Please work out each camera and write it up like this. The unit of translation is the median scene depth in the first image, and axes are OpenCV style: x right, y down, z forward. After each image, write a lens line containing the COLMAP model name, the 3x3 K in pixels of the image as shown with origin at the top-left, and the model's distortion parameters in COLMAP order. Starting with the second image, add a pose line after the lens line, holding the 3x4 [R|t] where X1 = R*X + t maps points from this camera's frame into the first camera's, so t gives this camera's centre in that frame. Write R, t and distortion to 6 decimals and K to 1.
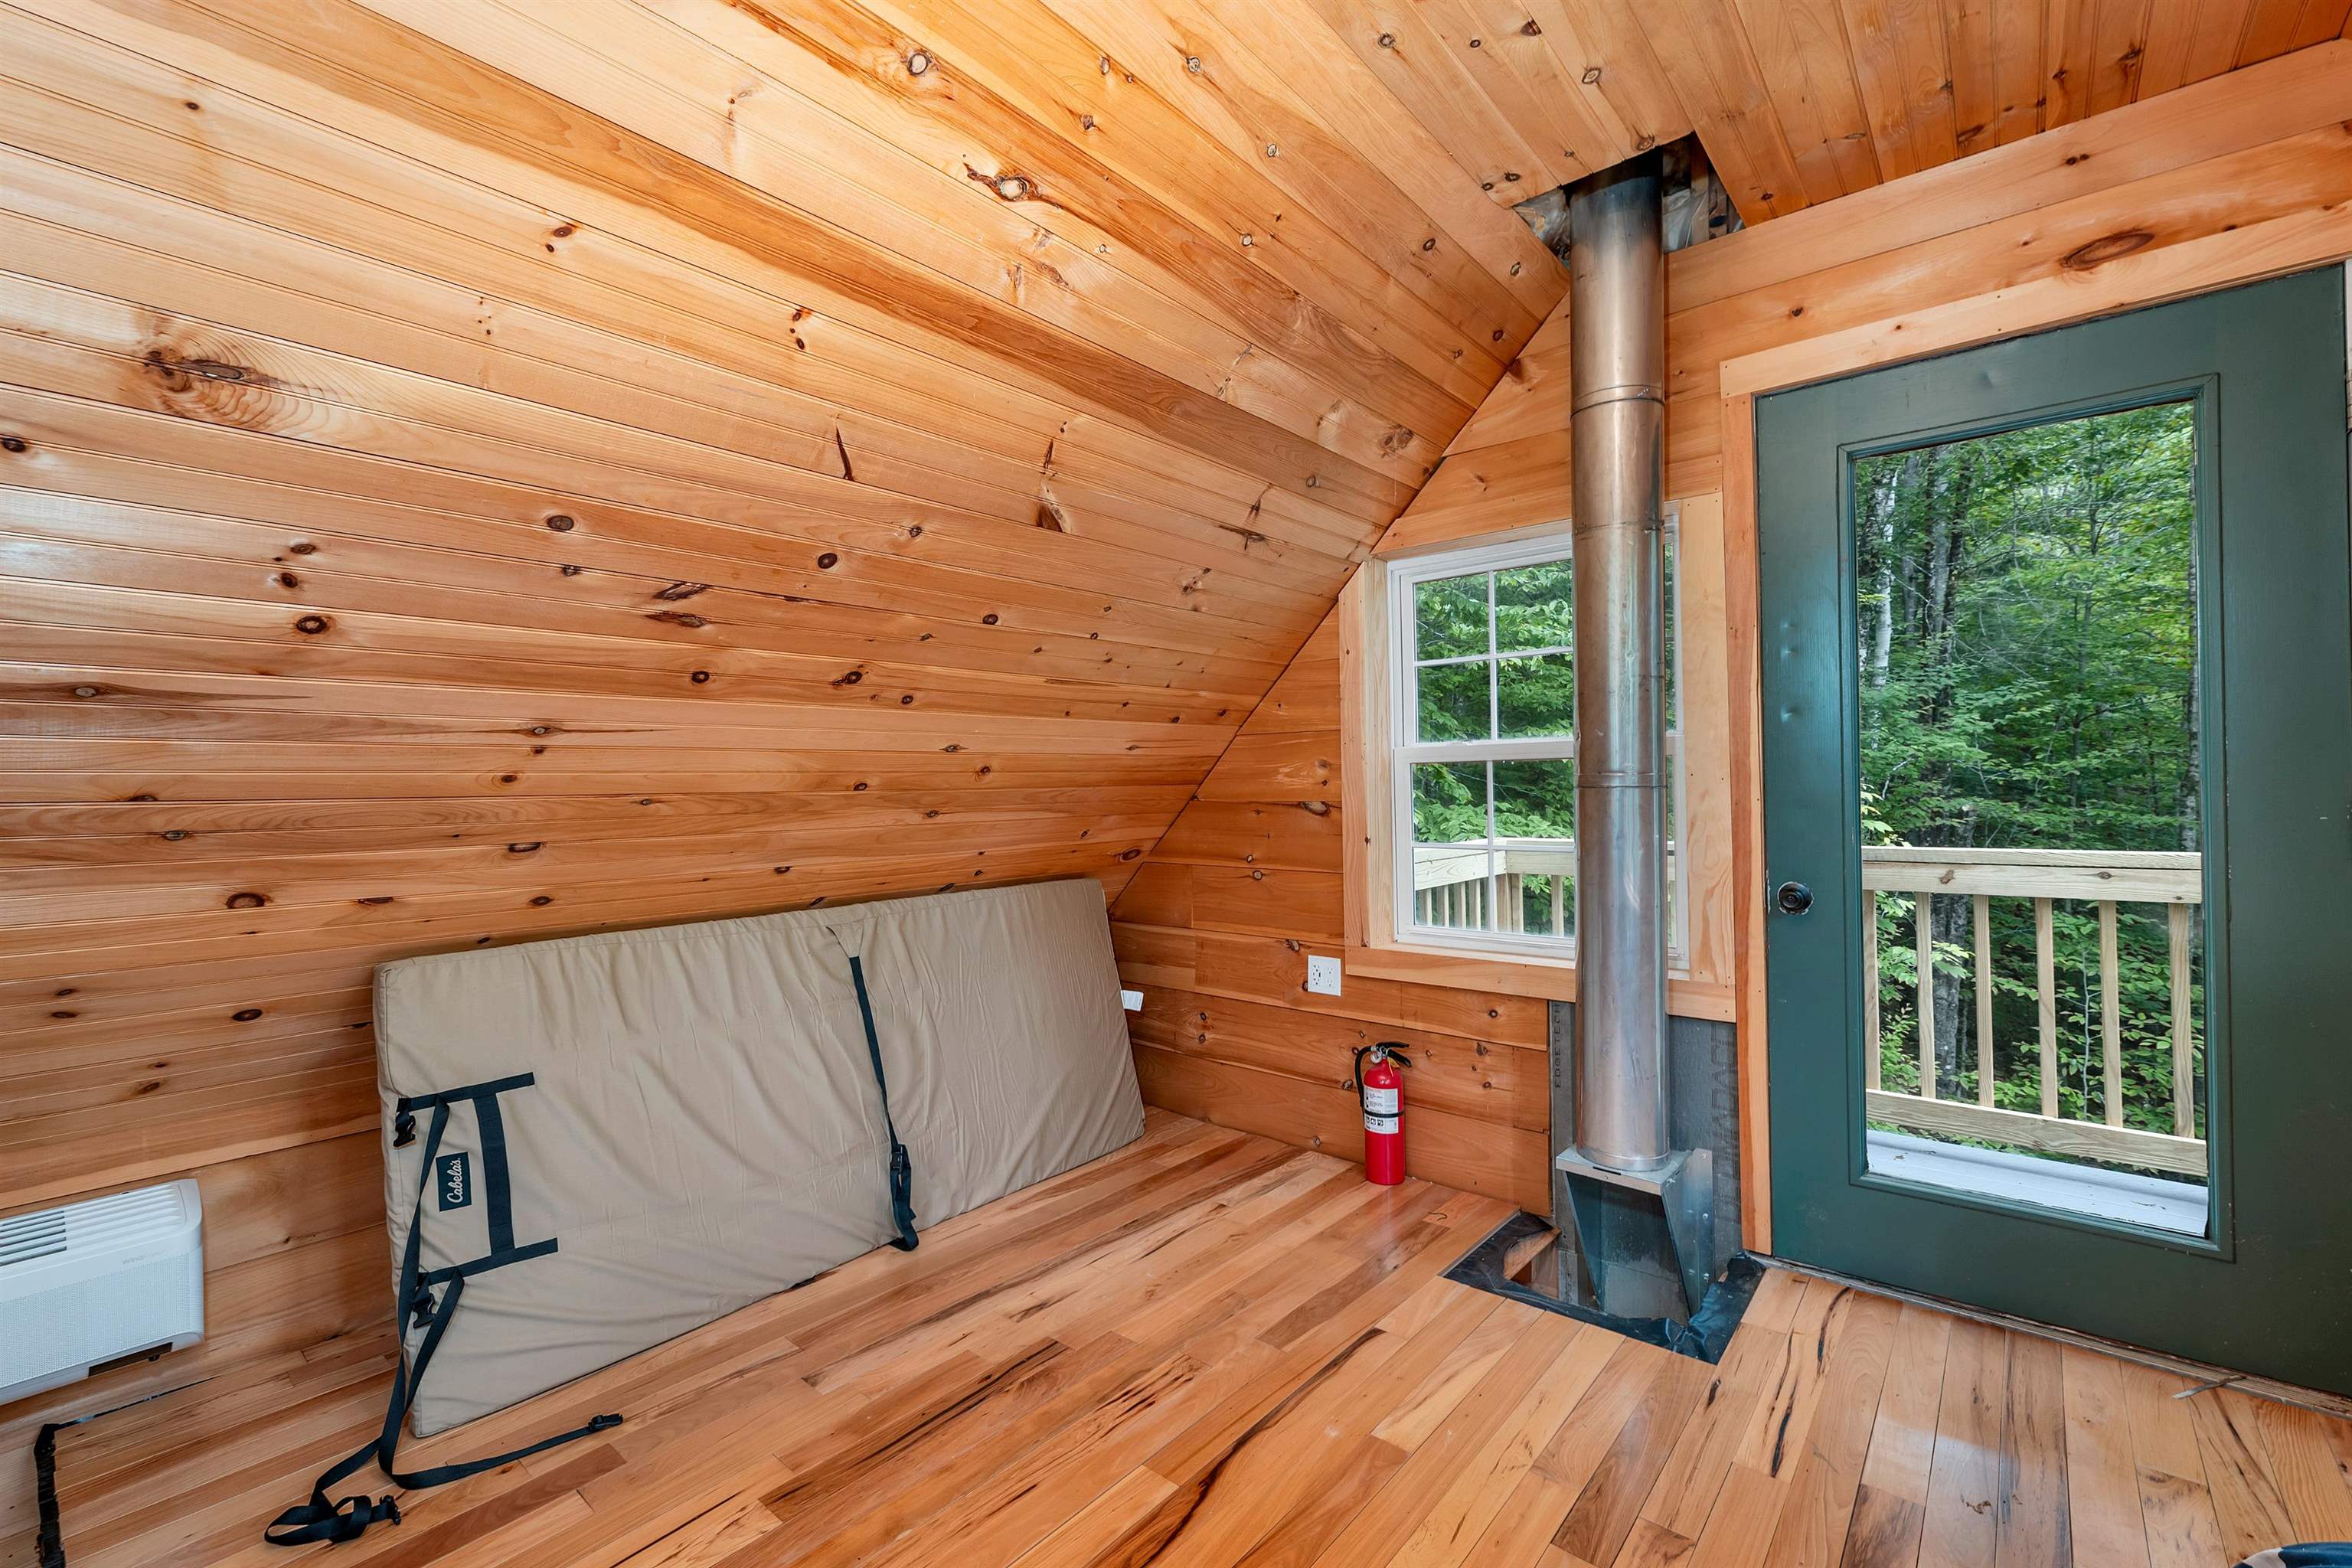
lens RADIAL K [[987.8, 0, 1165.4], [0, 987.8, 785.4], [0, 0, 1]] dist [0.008565, -0.000355]
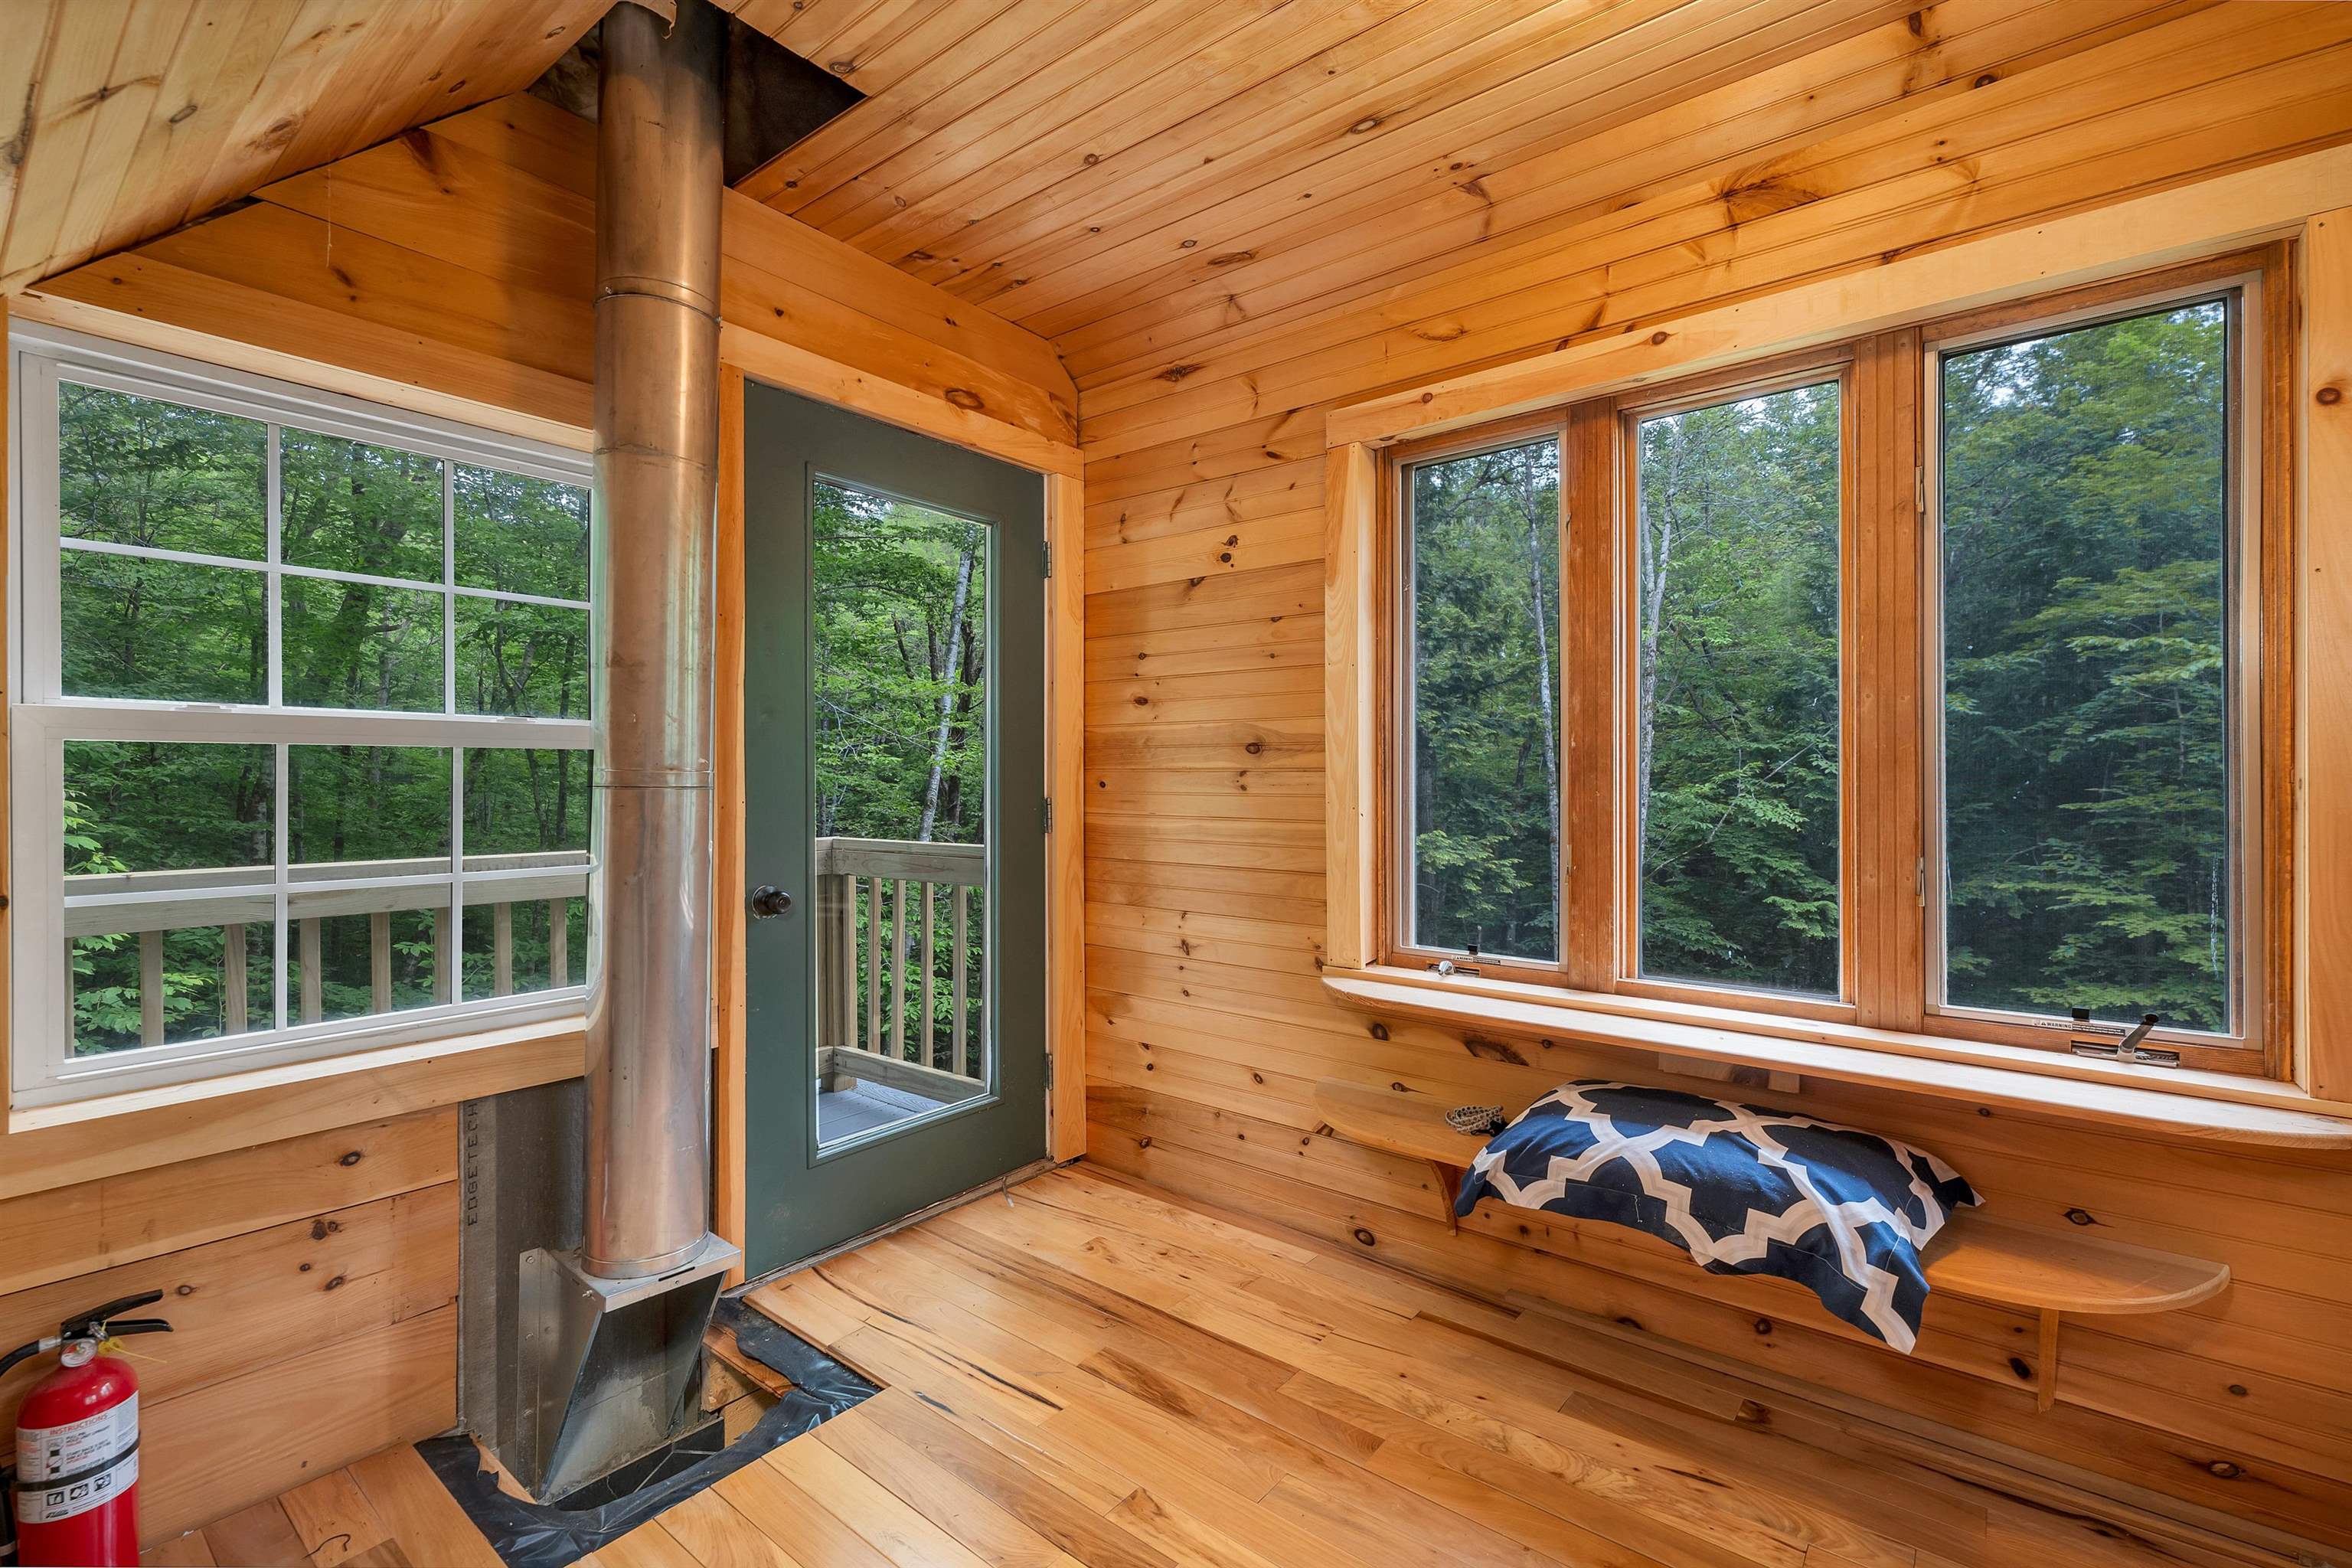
lens RADIAL K [[987.8, 0, 1164.1], [0, 987.8, 780.5], [0, 0, 1]] dist [0.008565, -0.000355]
pose [[-0.010812, 0.013443, 0.999851, -0.354828], [-0.001458, 0.999908, -0.013459, 0.007217], [-0.999940, -0.001603, -0.010791, 0.623455]]
